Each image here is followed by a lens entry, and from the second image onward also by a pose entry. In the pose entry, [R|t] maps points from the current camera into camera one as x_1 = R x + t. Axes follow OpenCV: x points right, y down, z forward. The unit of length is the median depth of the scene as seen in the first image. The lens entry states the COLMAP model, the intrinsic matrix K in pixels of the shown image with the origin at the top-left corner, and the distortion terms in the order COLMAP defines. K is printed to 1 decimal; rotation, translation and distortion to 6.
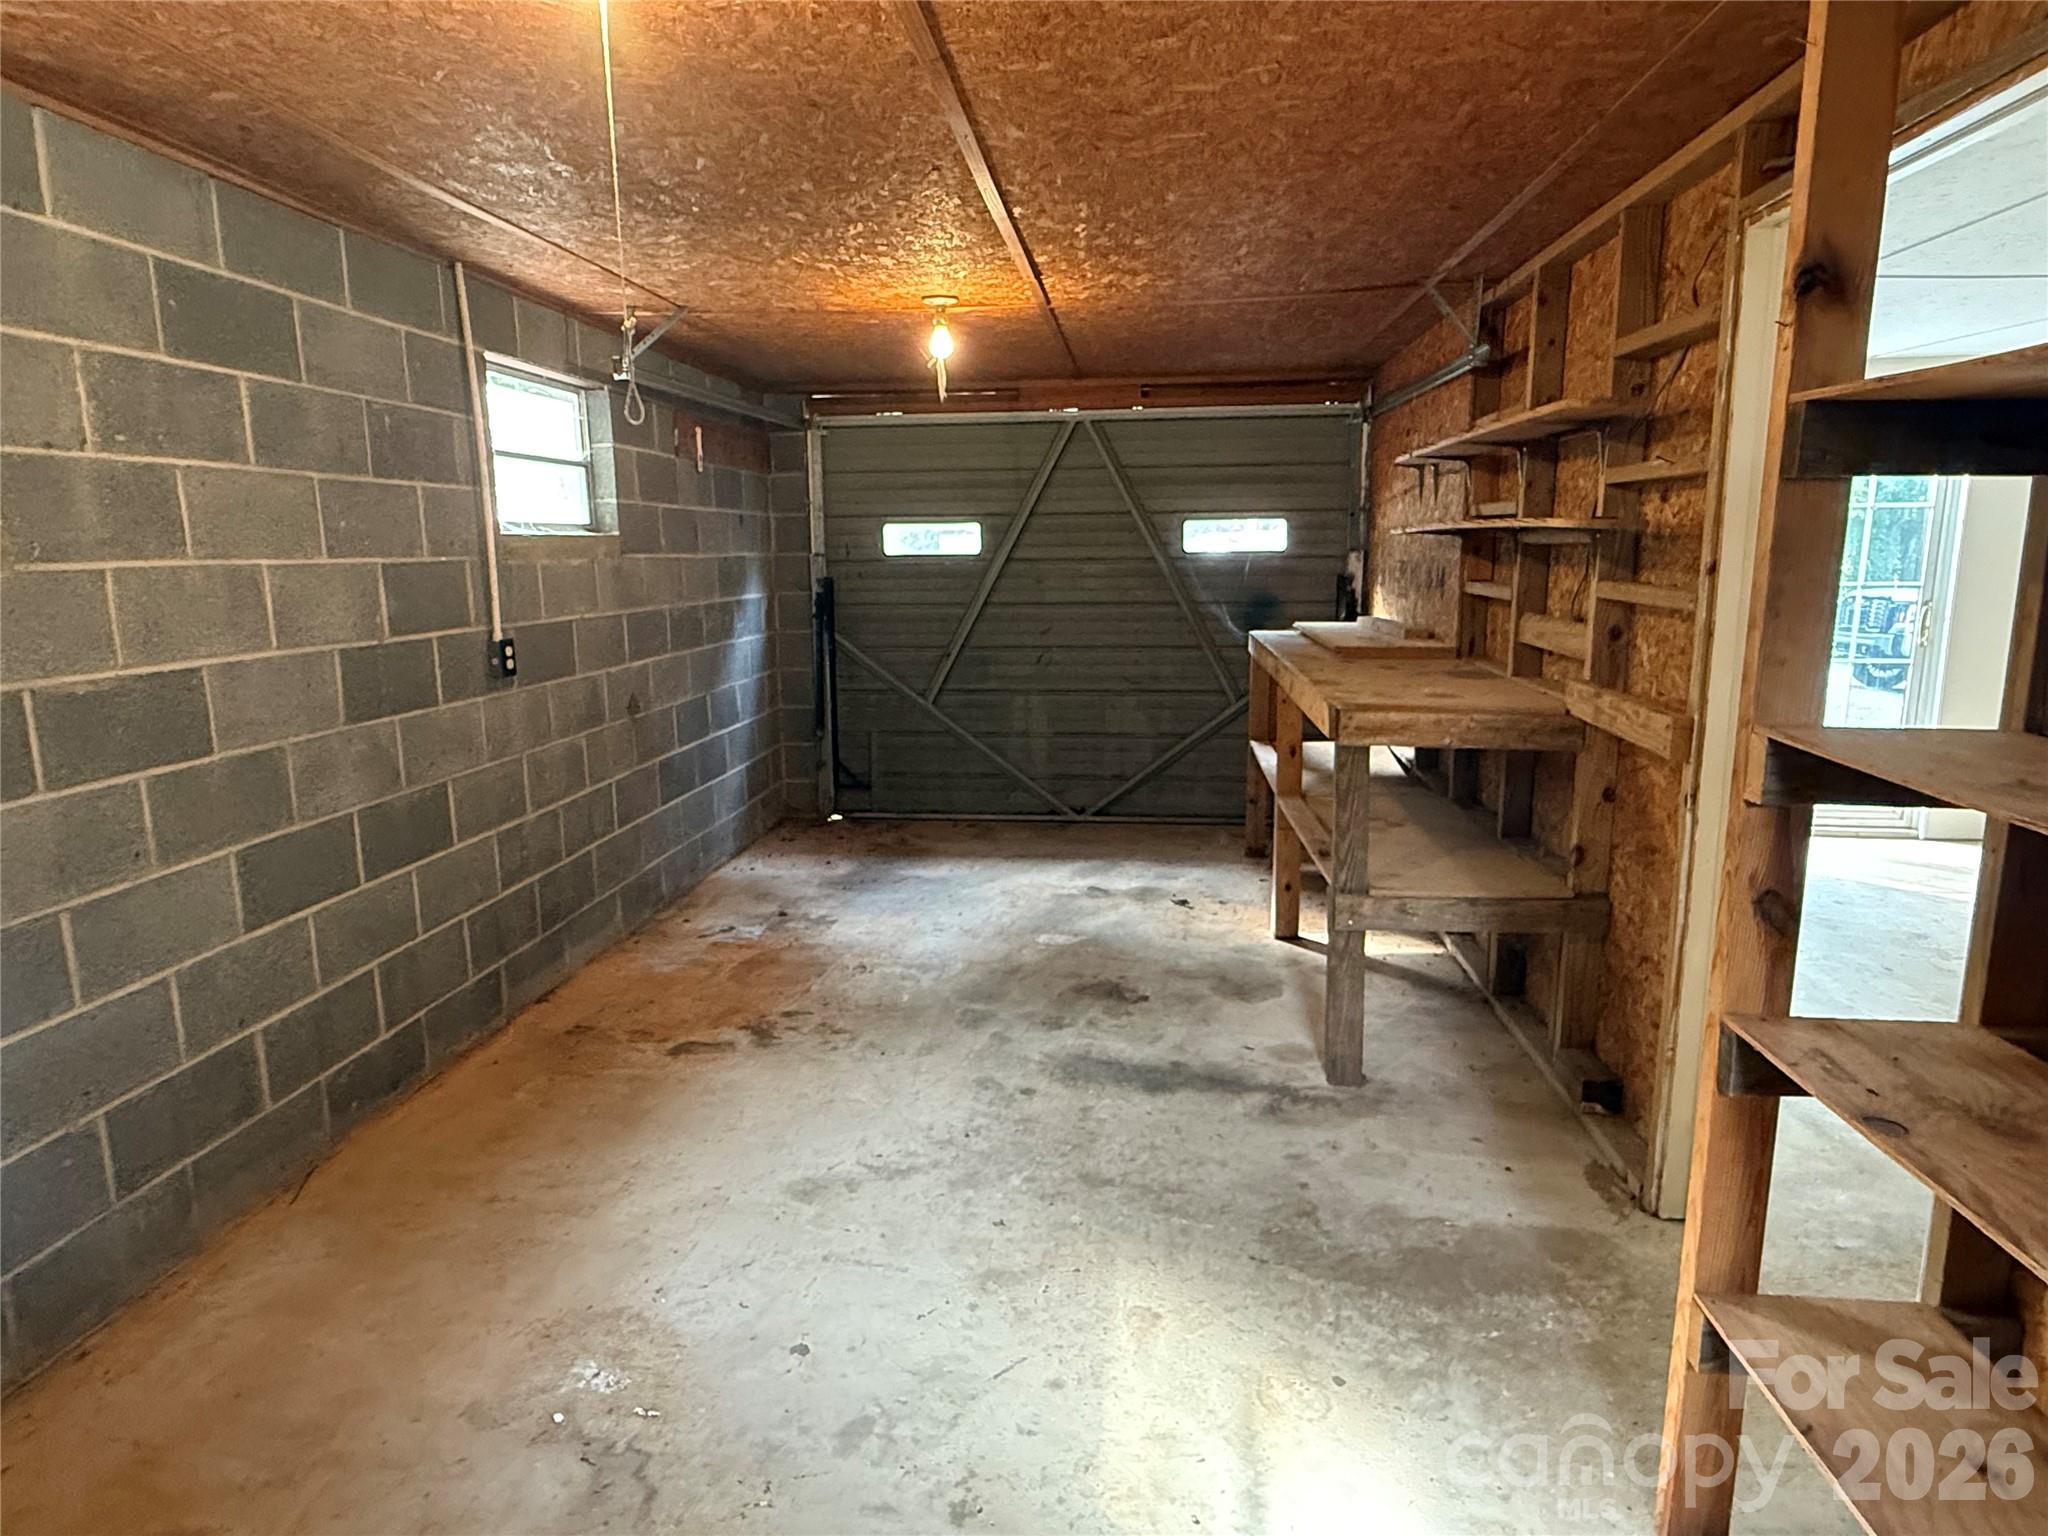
lens RADIAL K [[1183.7, 0, 1013.1], [0, 1183.7, 763.6], [0, 0, 1]] dist [0.002587, 0.000350]
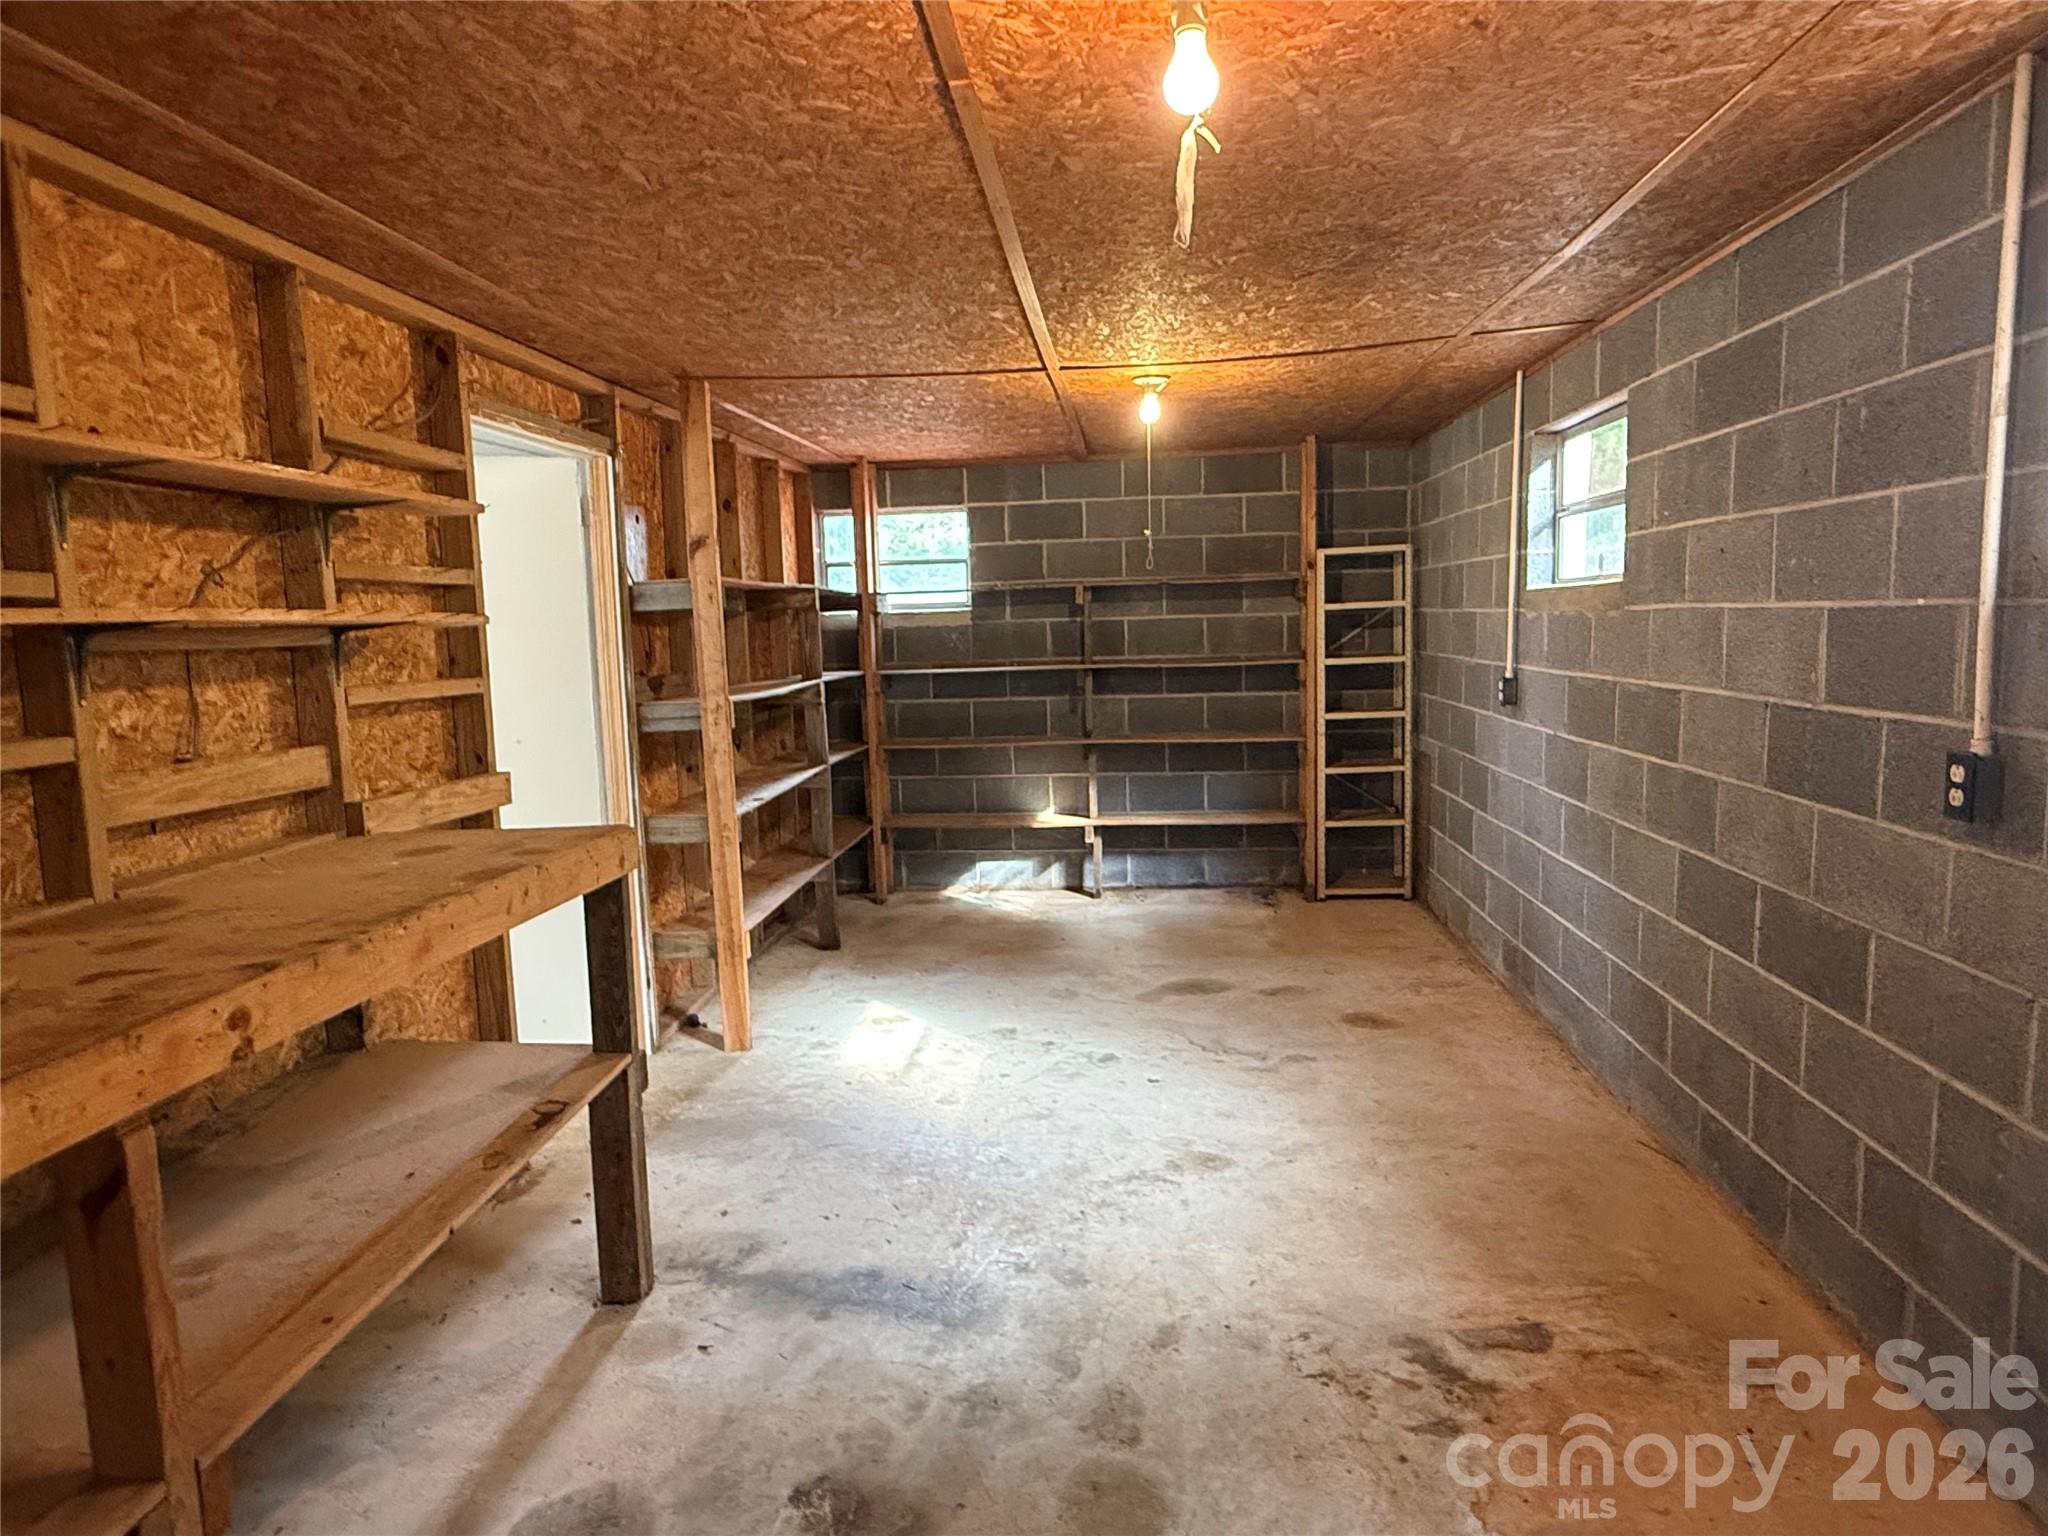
lens RADIAL K [[1183.7, 0, 1013.1], [0, 1183.7, 763.6], [0, 0, 1]] dist [0.002587, 0.000350]
pose [[-0.999108, 0.041941, -0.004912, 0.007802], [0.038566, 0.953648, 0.298444, -0.317080], [0.017202, 0.297989, -0.954414, 1.723255]]
